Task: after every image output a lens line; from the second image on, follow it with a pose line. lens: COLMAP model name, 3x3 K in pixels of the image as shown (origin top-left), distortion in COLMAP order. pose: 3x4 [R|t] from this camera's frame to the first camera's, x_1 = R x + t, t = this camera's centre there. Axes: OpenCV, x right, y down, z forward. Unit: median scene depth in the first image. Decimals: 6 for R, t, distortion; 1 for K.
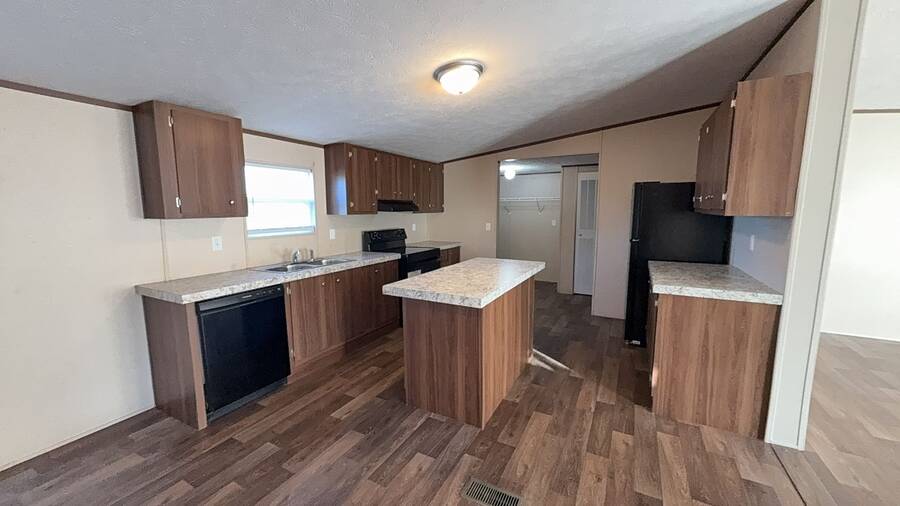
lens RADIAL K [[339.0, 0, 446.9], [0, 339.0, 257.3], [0, 0, 1]] dist [-0.000553, 0.000080]
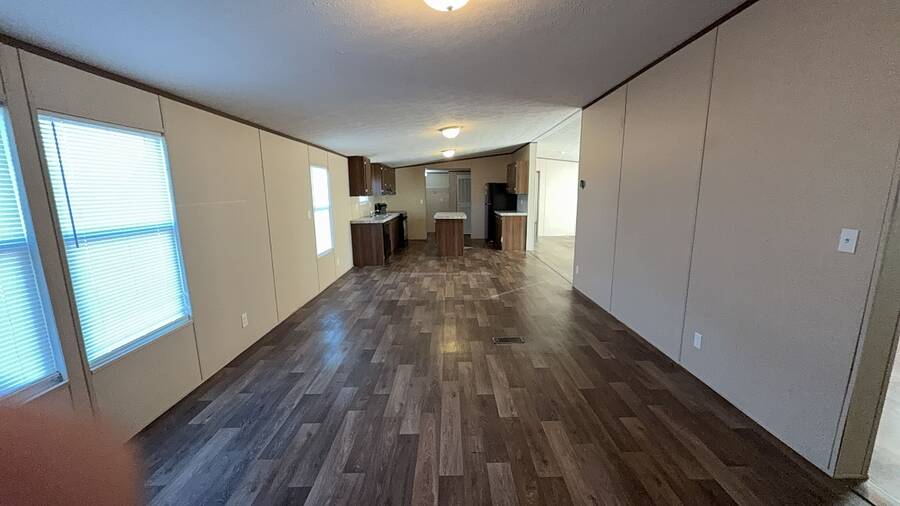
lens RADIAL K [[340.7, 0, 449.0], [0, 340.7, 252.9], [0, 0, 1]] dist [0.000058, 0.000049]
pose [[0.878768, -0.092405, 0.468218, -0.146105], [0.079366, 0.995711, 0.047551, 0.026628], [-0.470604, -0.004626, 0.882333, -0.176446]]
